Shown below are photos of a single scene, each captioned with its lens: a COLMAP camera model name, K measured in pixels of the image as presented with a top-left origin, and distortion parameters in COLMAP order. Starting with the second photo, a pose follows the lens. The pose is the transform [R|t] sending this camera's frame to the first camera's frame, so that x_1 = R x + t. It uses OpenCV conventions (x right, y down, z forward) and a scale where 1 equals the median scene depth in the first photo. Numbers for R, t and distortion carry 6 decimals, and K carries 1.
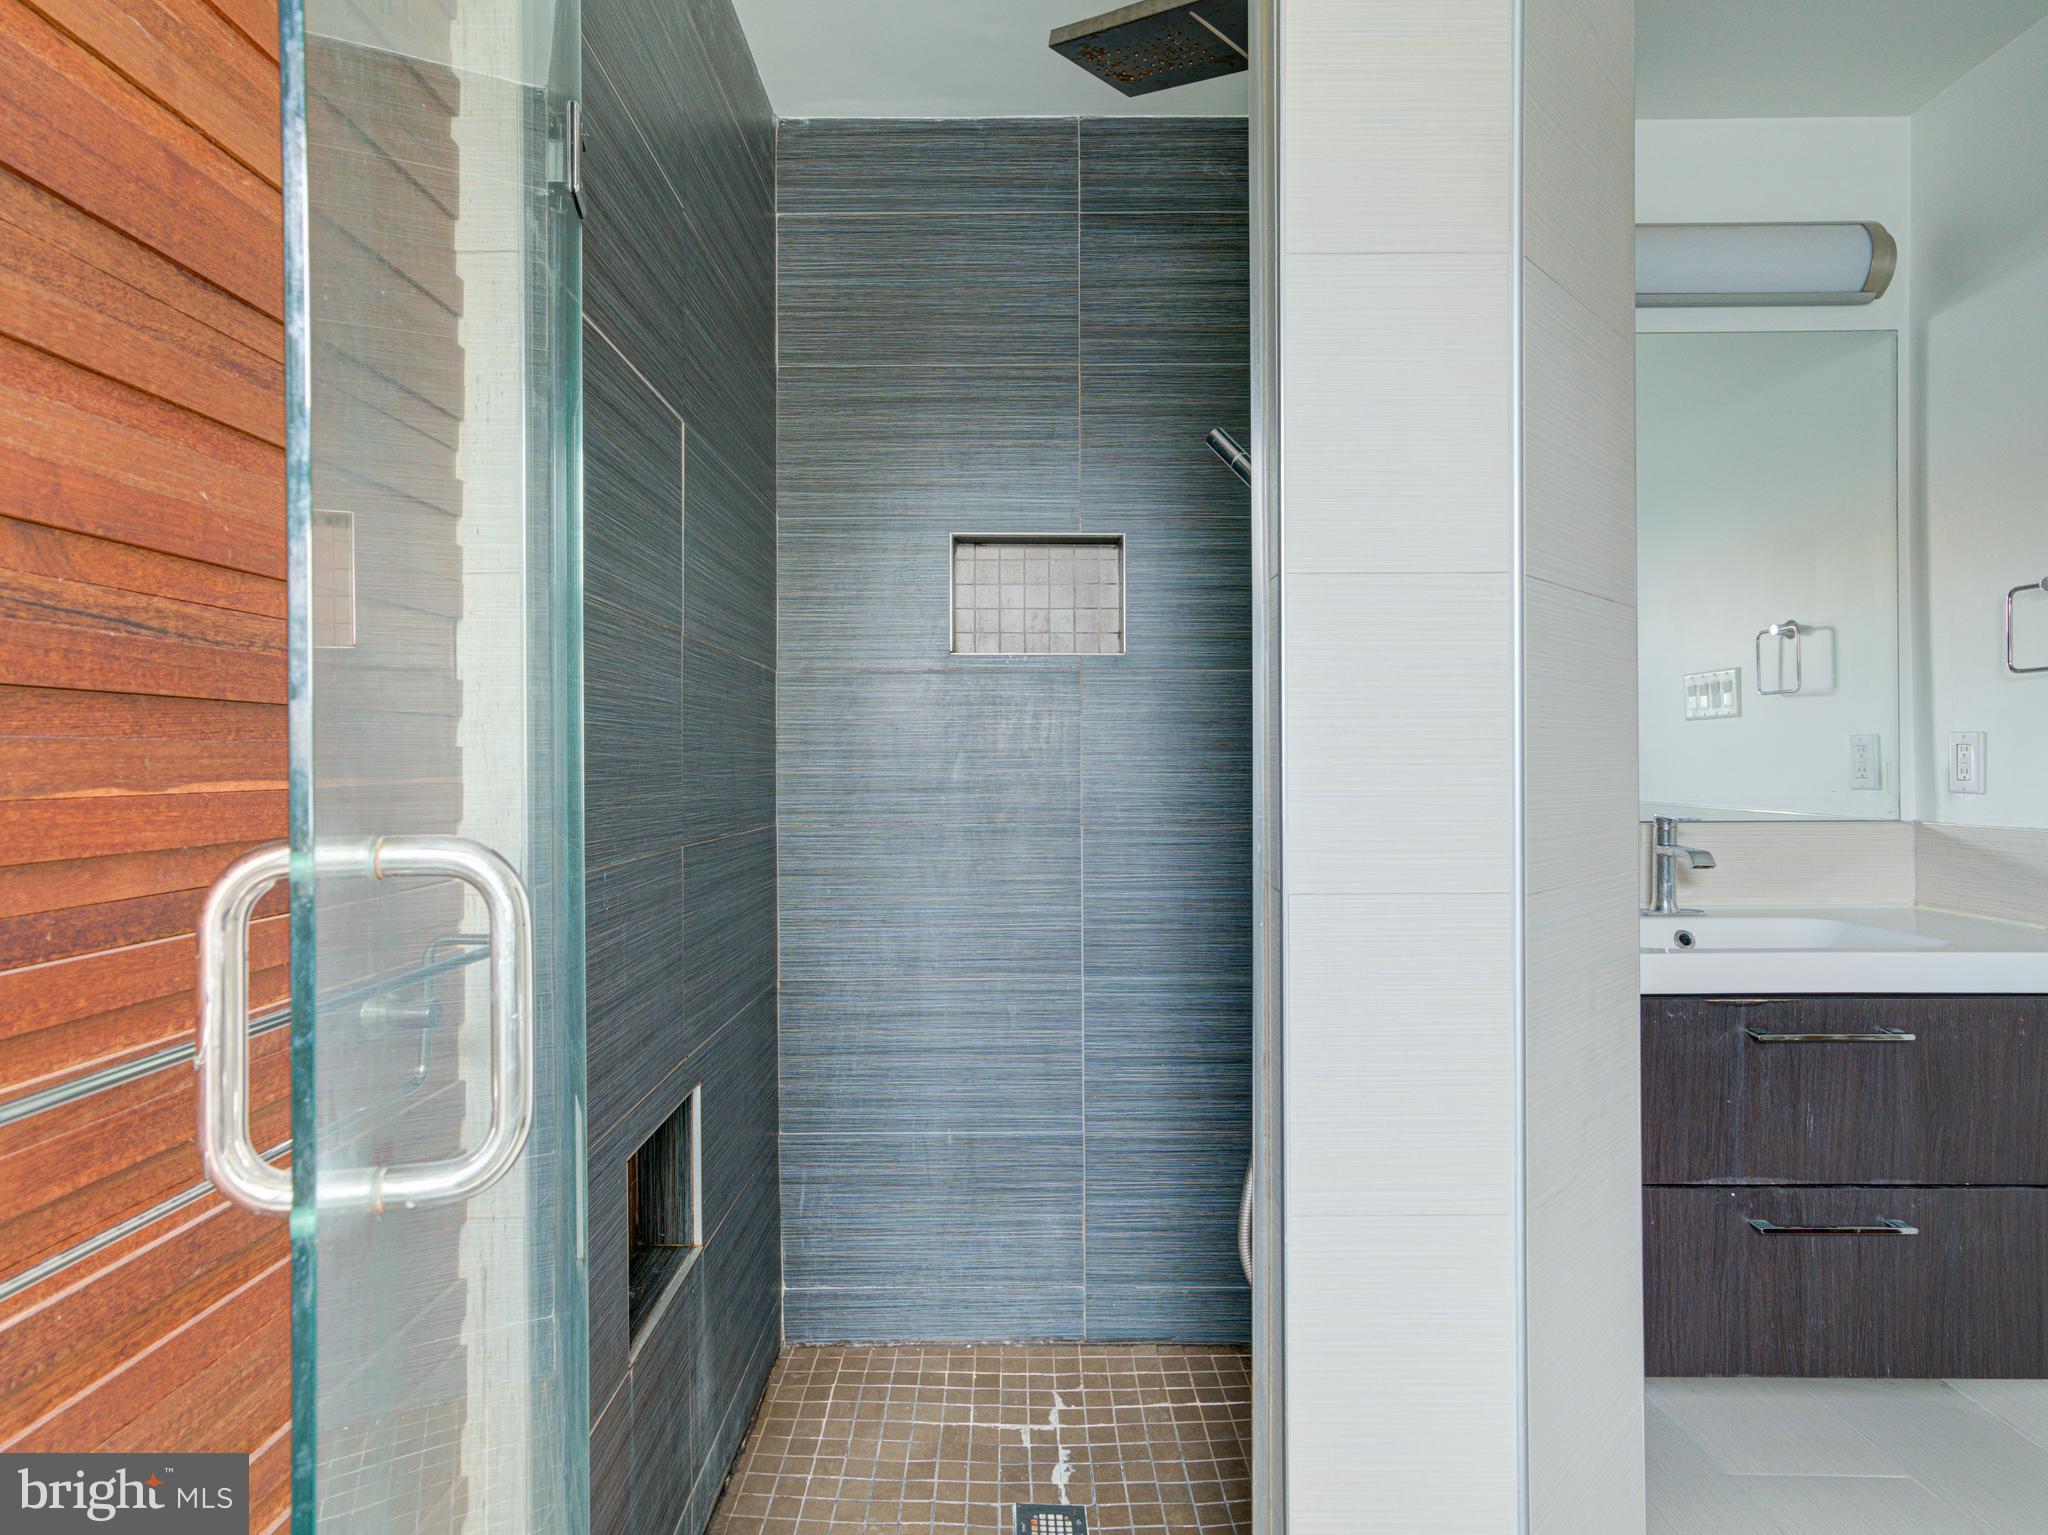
lens RADIAL K [[1038.7, 0, 1024.0], [0, 1038.7, 767.5], [0, 0, 1]] dist [-0.029396, 0.017325]
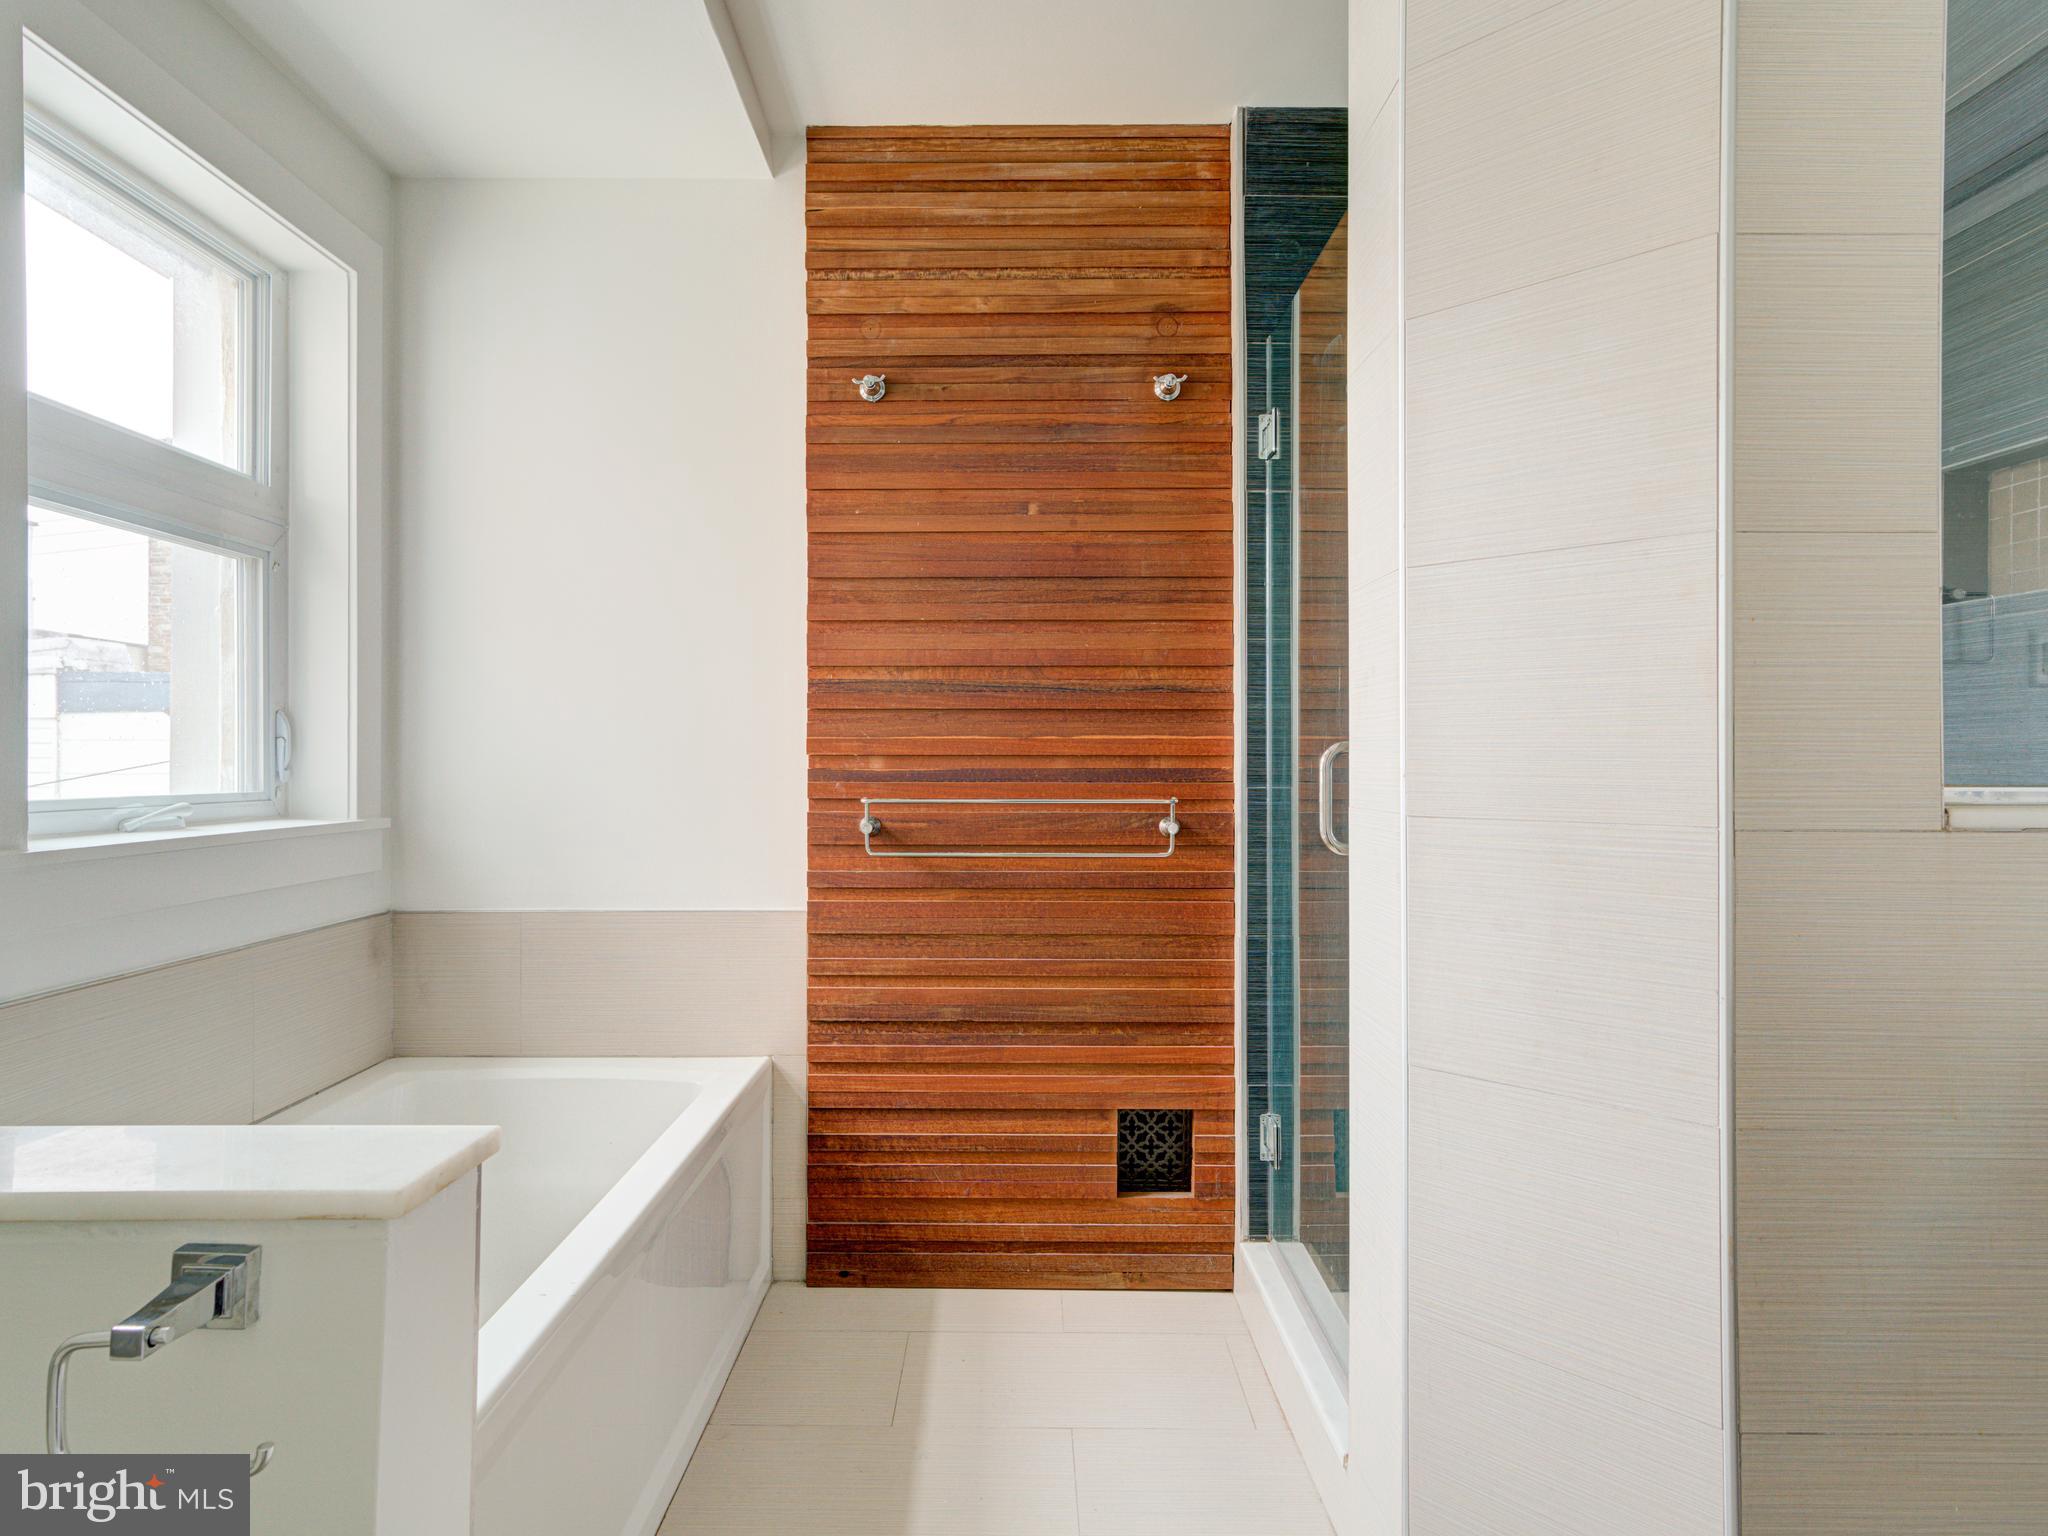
lens RADIAL K [[1100.4, 0, 1024.0], [0, 1100.4, 768.0], [0, 0, 1]] dist [-0.012984, 0.017288]
pose [[0.017266, 0.003045, -0.999846, 1.527569], [-0.002260, 0.999993, 0.003006, 0.062014], [0.999848, 0.002208, 0.017273, 0.438193]]
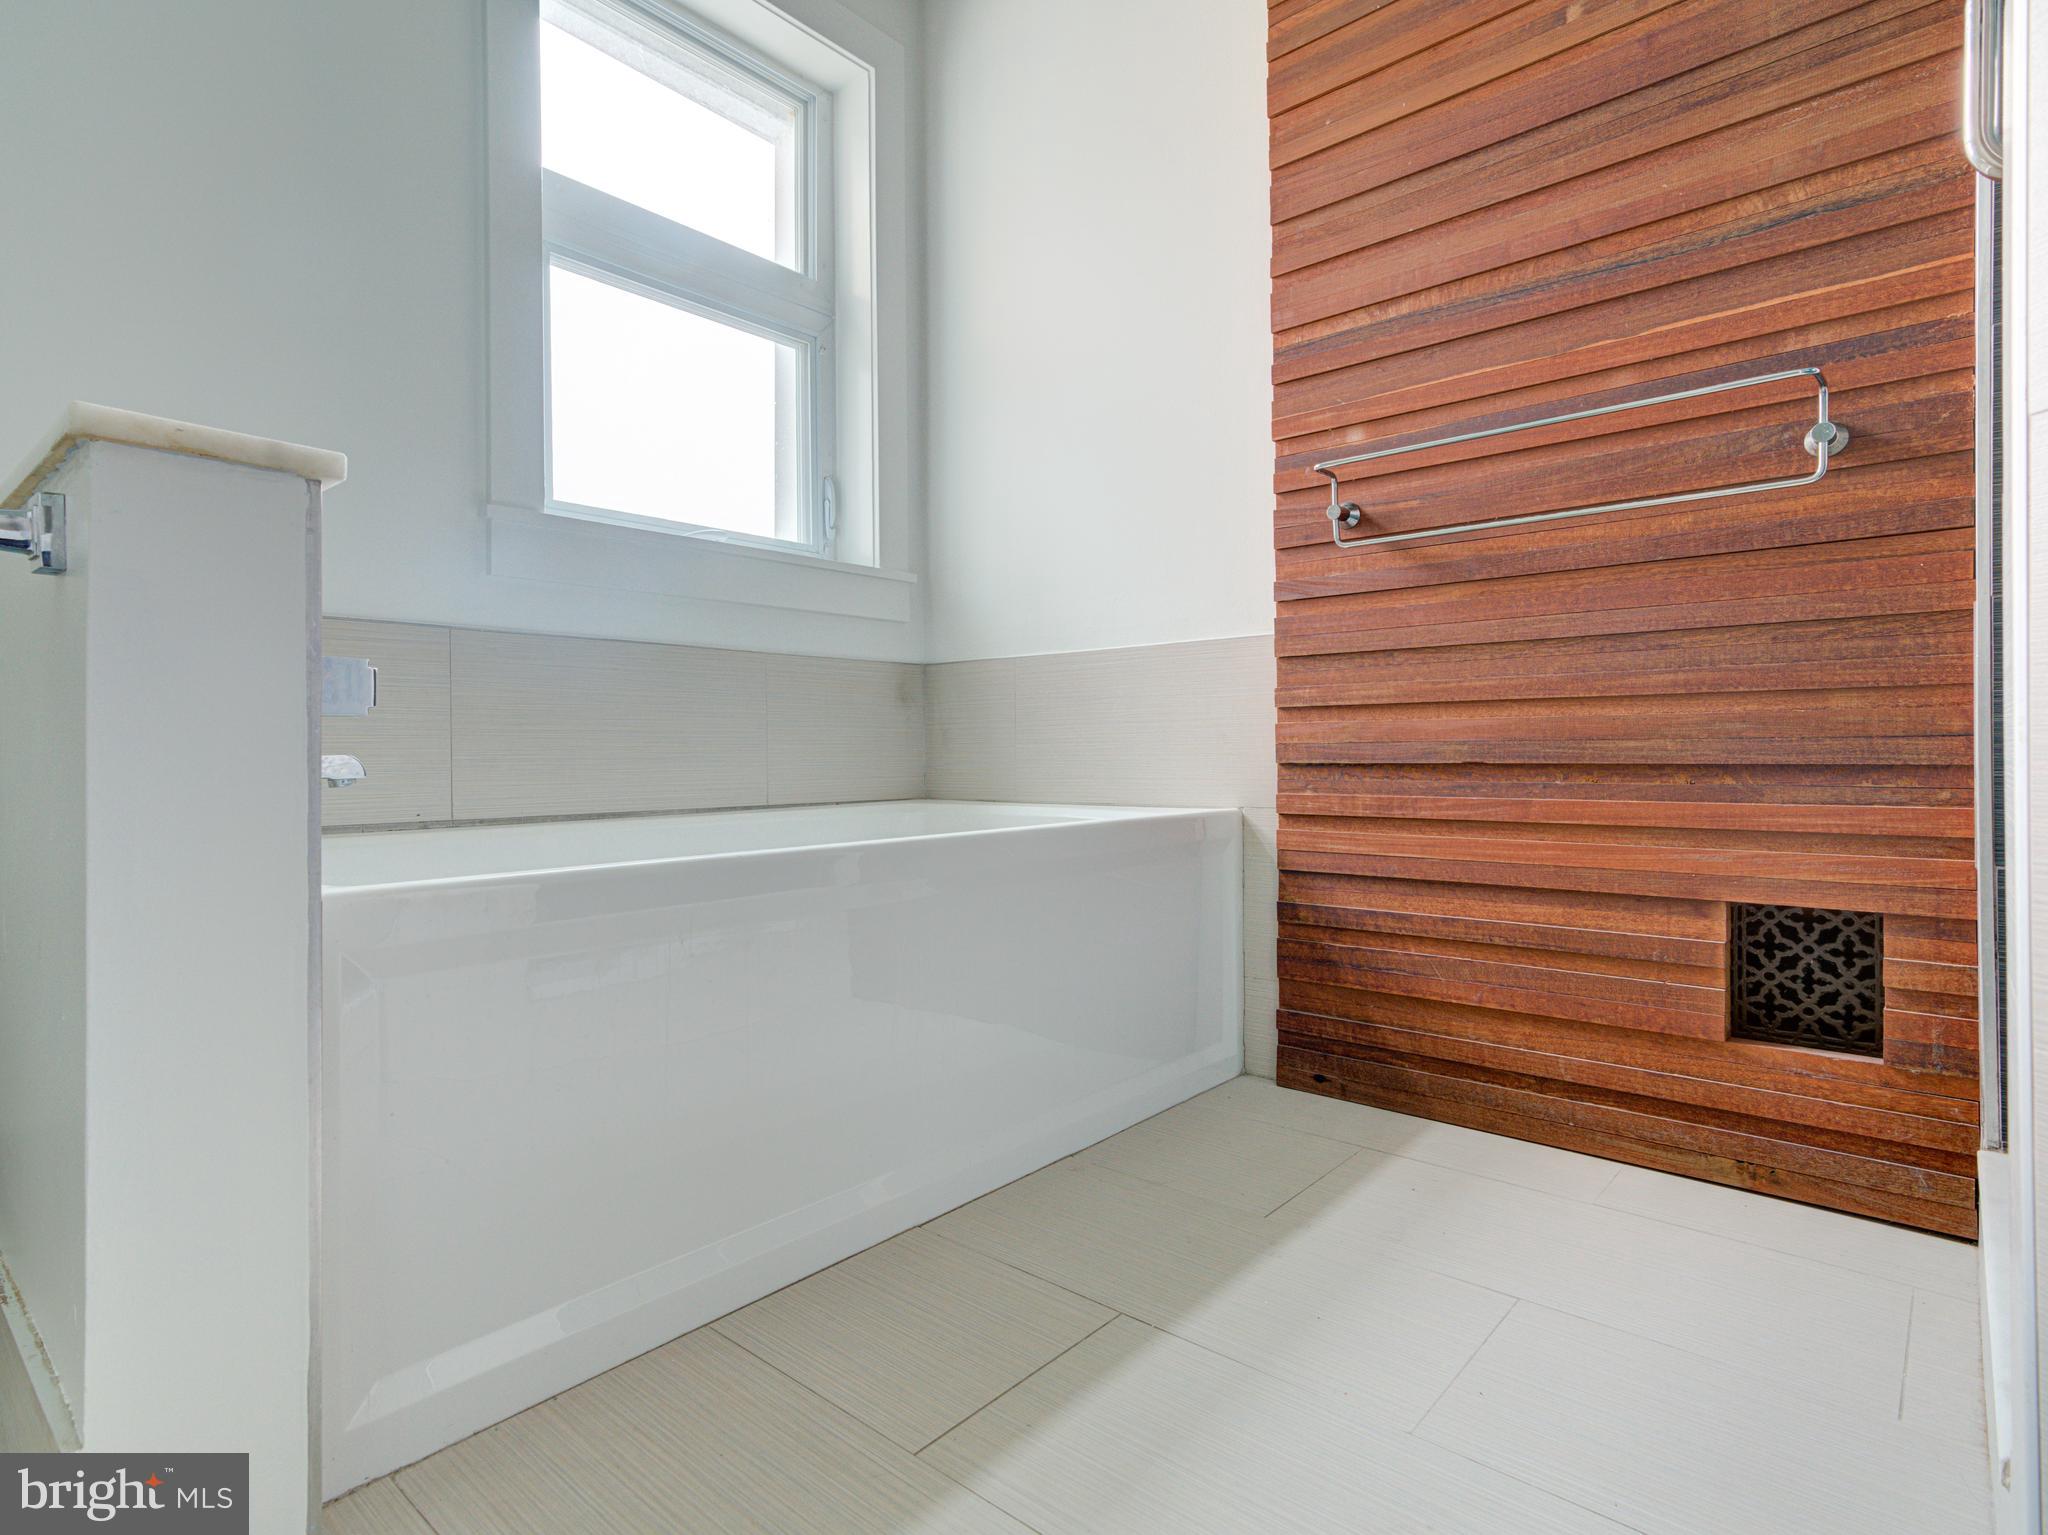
lens RADIAL K [[1081.9, 0, 1024.0], [0, 1081.9, 767.5], [0, 0, 1]] dist [-0.013903, 0.021099]
pose [[-0.651629, 0.015750, -0.758375, 1.001593], [0.014501, 0.999860, 0.008305, 0.509525], [0.758399, -0.005585, -0.651766, 0.840985]]
